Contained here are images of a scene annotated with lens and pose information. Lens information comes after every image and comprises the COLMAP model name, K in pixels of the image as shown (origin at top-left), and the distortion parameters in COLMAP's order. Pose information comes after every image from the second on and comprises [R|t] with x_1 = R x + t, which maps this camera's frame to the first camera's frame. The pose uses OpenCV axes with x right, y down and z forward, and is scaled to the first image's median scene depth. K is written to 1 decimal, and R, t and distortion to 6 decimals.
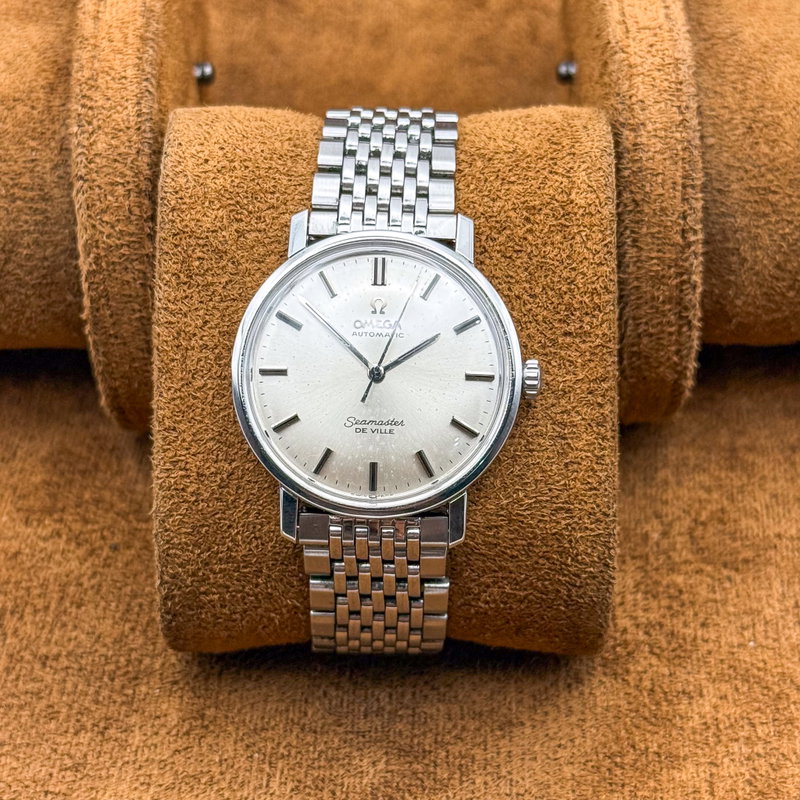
lens RADIAL K [[2008.8, 0, 400.0], [0, 2008.8, 400.0], [0, 0, 1]] dist [0.362834, -0.449226]
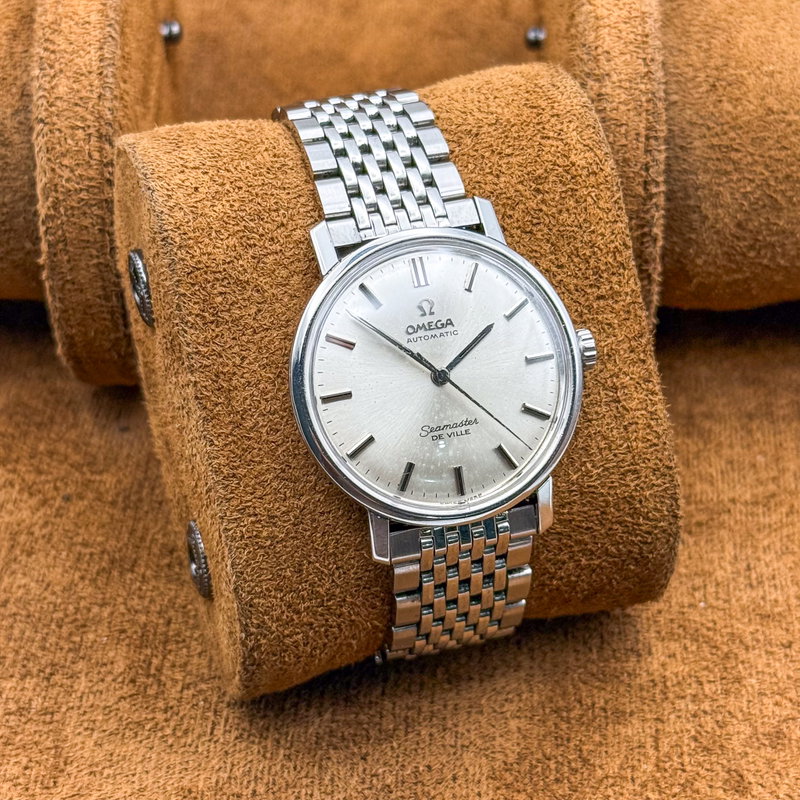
lens RADIAL K [[2008.8, 0, 400.0], [0, 2008.8, 400.0], [0, 0, 1]] dist [0.362834, -0.449226]
pose [[0.946482, -0.203970, 0.250137, -0.267023], [0.190476, 0.978645, 0.077285, -0.078503], [-0.260559, -0.025503, 0.965121, 0.067645]]
